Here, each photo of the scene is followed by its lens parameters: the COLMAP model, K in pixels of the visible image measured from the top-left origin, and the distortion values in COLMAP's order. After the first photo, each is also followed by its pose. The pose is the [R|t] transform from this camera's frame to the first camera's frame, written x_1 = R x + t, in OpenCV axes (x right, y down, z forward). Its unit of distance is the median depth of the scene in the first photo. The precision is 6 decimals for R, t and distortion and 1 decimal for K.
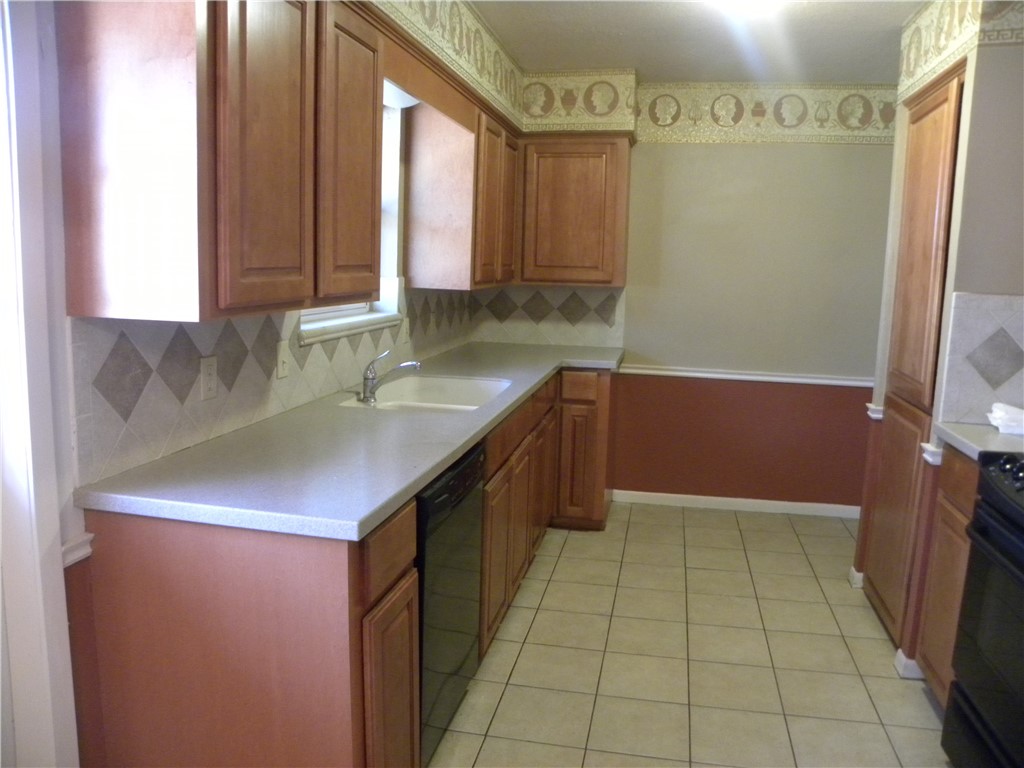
lens RADIAL K [[770.4, 0, 512.0], [0, 770.4, 384.0], [0, 0, 1]] dist [-0.179874, 0.123172]
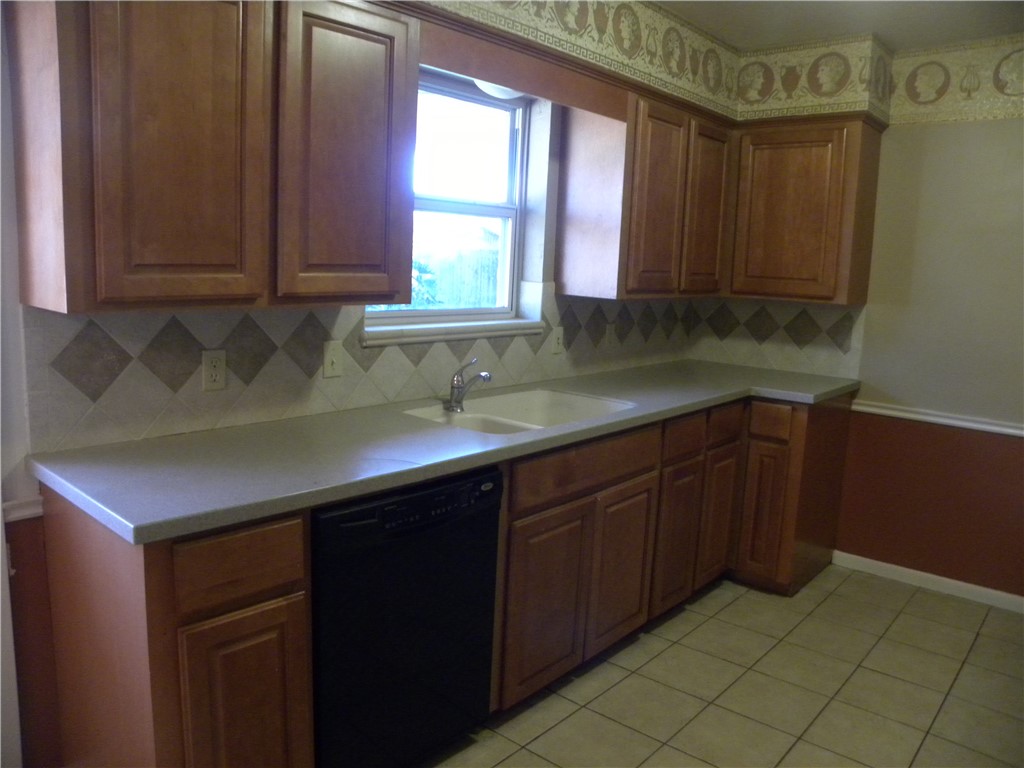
lens RADIAL K [[770.4, 0, 512.0], [0, 770.4, 384.0], [0, 0, 1]] dist [-0.179874, 0.123172]
pose [[0.871094, 0.084086, -0.483865, 0.237808], [-0.091284, 0.995787, 0.008711, -0.018231], [0.482559, 0.036581, 0.875099, 0.146081]]
